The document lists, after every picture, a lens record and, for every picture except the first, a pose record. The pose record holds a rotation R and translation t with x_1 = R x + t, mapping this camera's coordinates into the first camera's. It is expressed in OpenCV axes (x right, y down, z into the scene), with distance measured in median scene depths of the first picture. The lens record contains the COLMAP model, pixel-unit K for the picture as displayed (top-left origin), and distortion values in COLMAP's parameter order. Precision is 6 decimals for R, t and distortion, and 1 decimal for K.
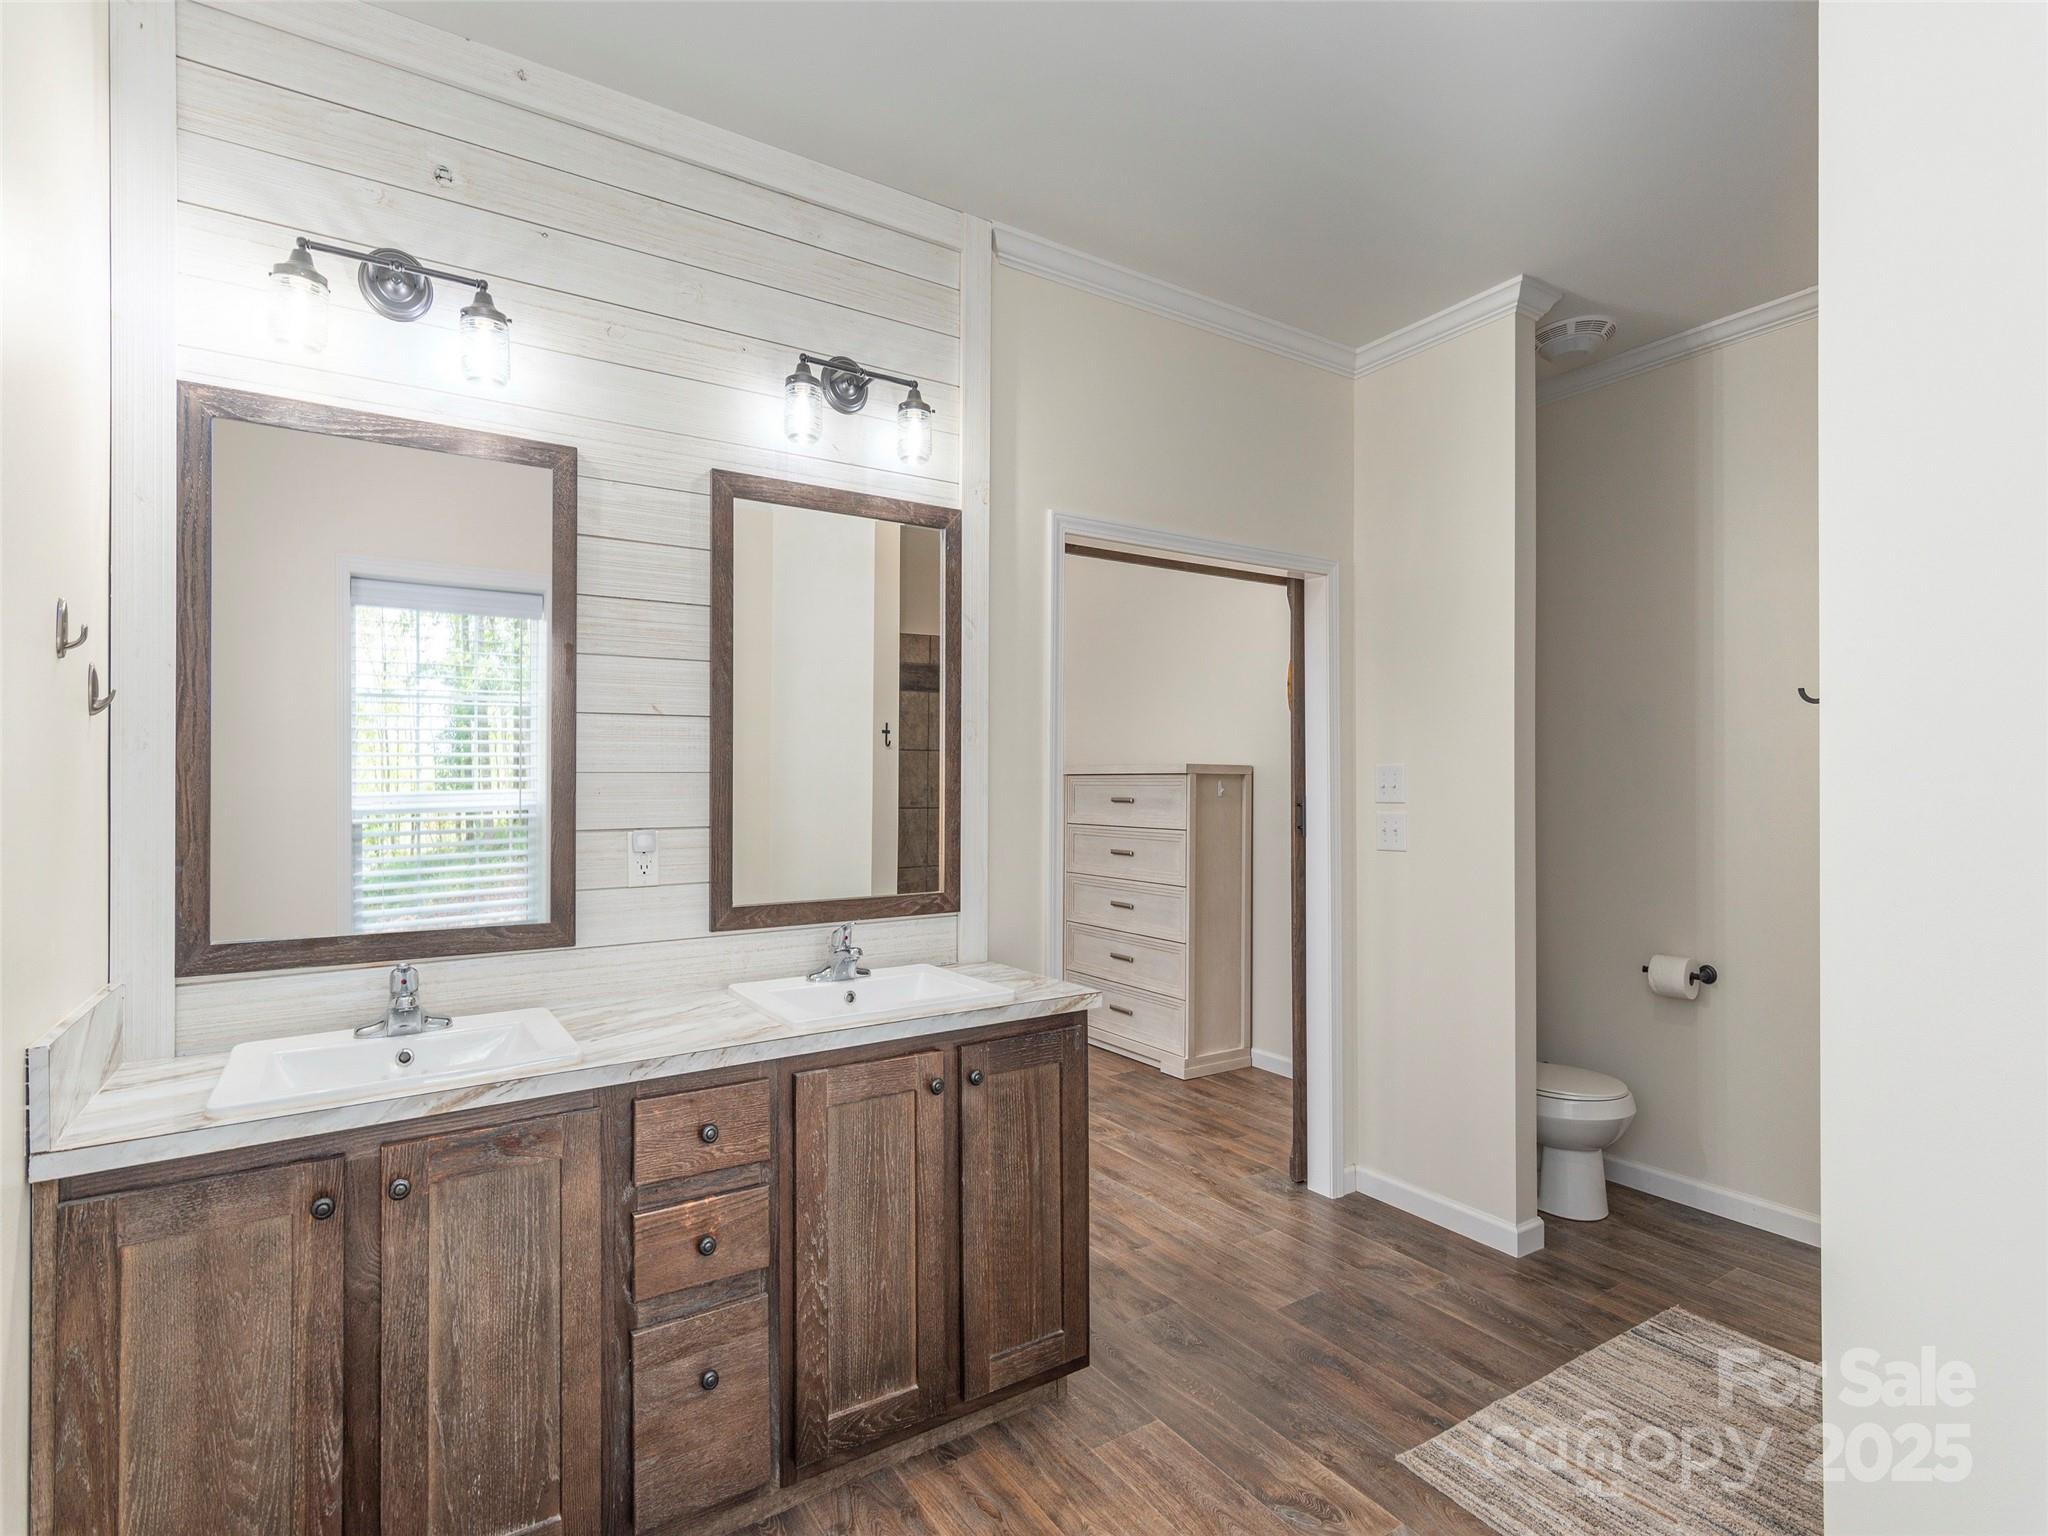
lens RADIAL K [[995.0, 0, 1021.5], [0, 995.0, 772.3], [0, 0, 1]] dist [0.005877, 0.001452]
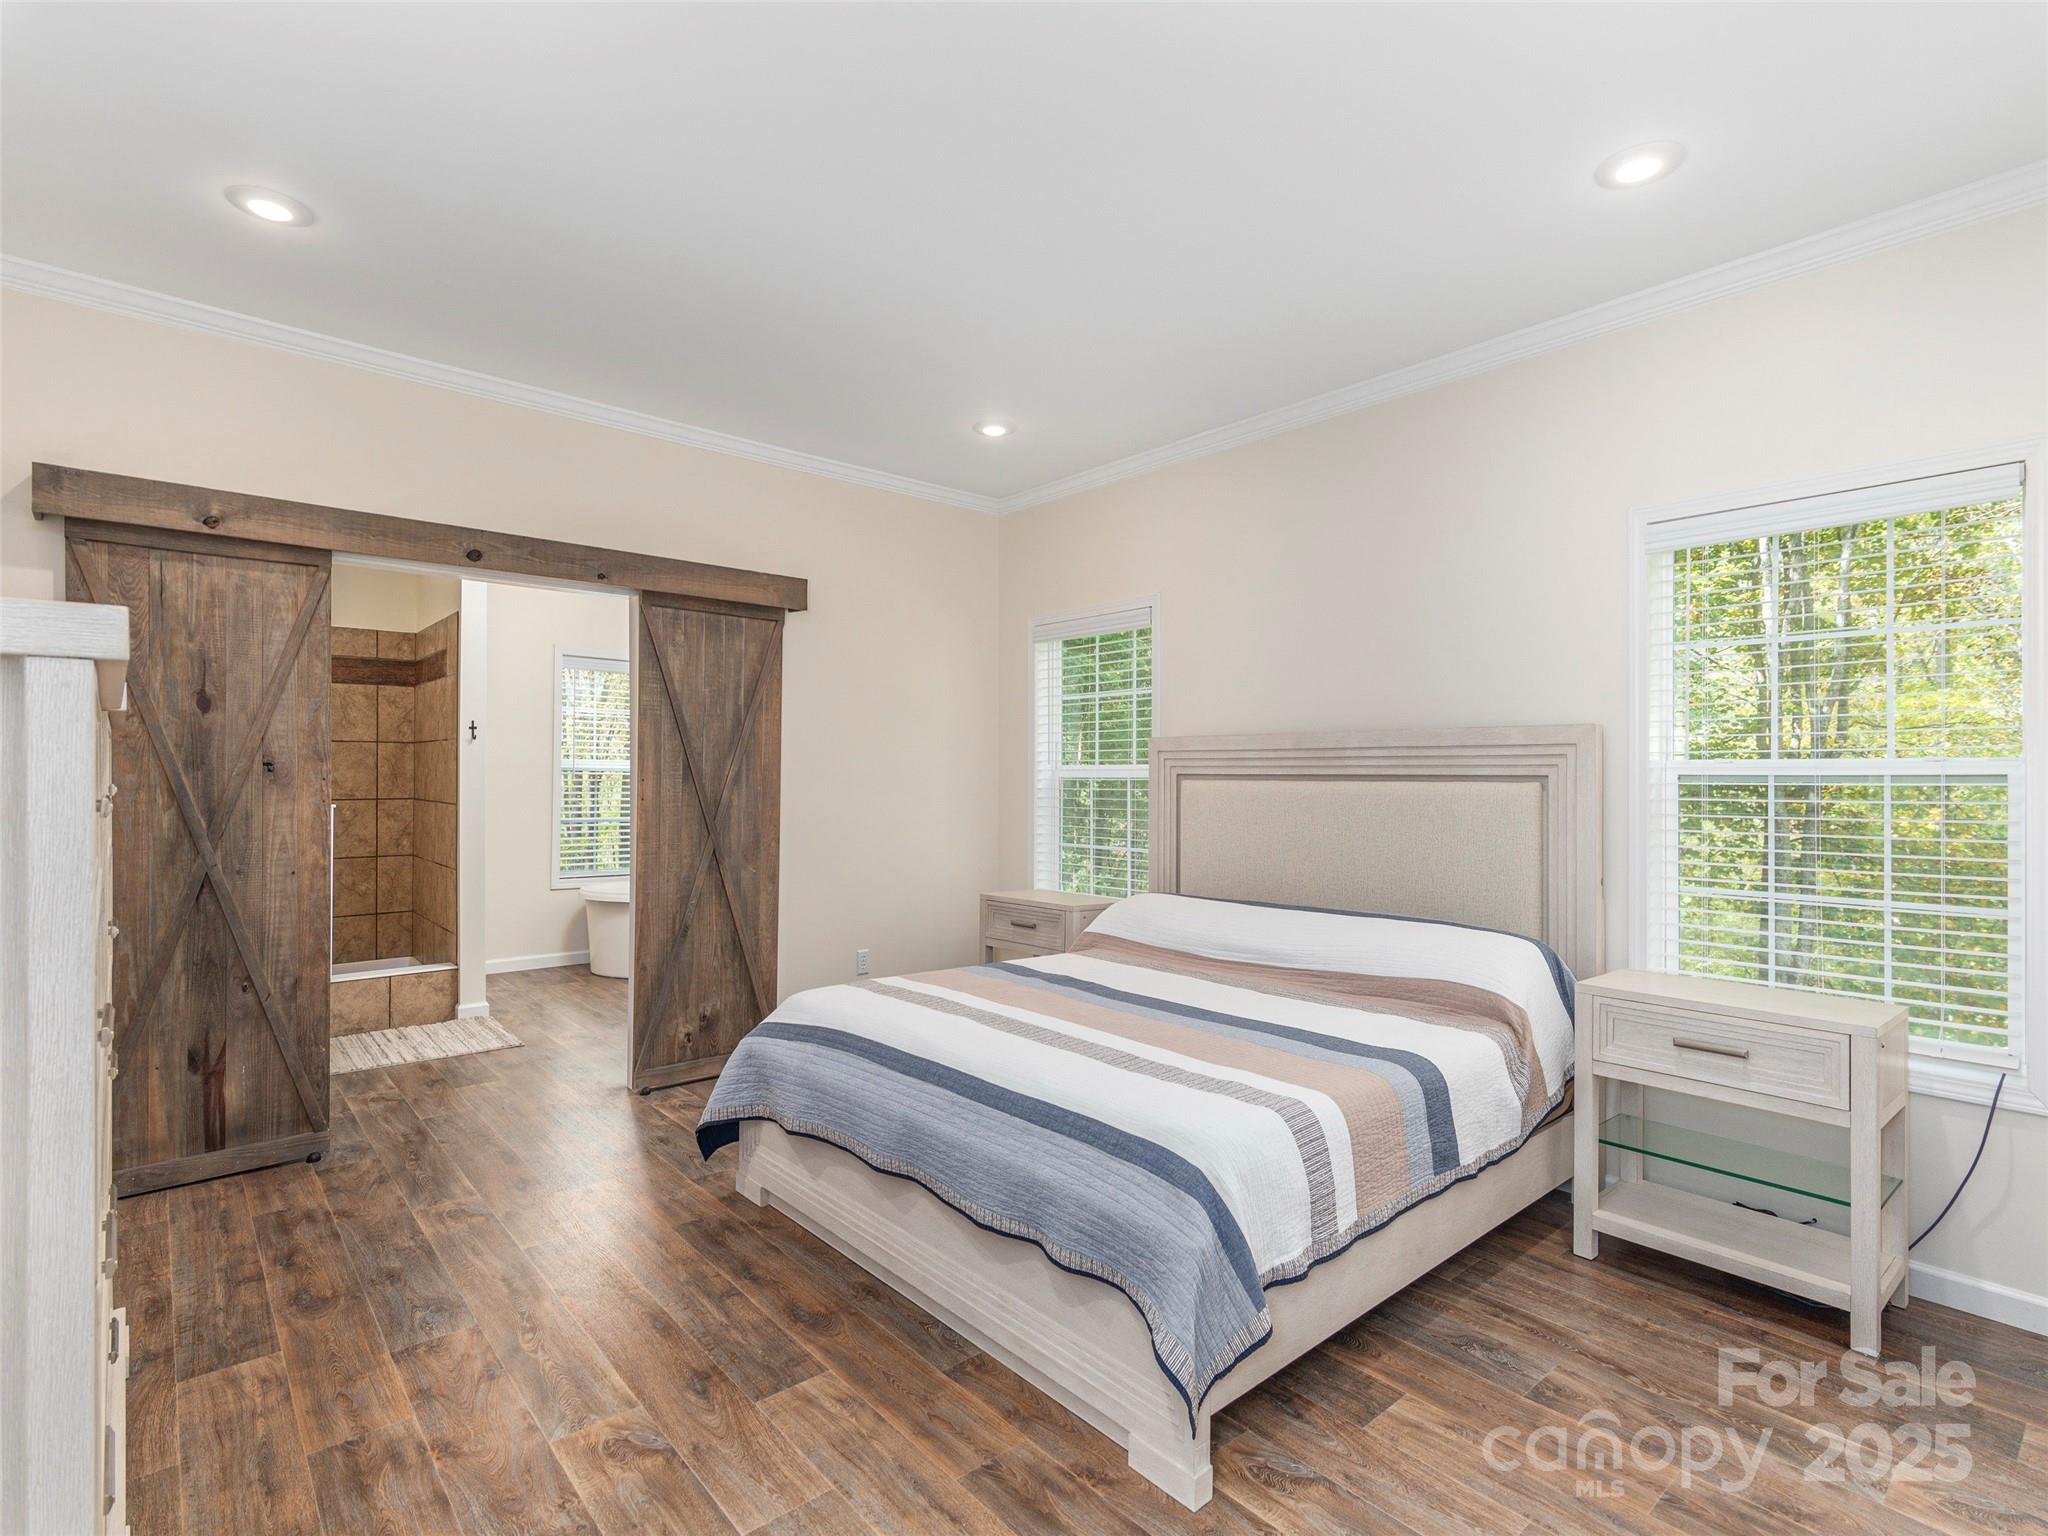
lens RADIAL K [[995.0, 0, 1031.7], [0, 995.0, 770.1], [0, 0, 1]] dist [0.005877, 0.001452]
pose [[-0.988928, -0.010463, -0.148024, -0.281048], [-0.009778, 0.999938, -0.005360, 0.004980], [0.148071, -0.003854, -0.988969, 2.007921]]
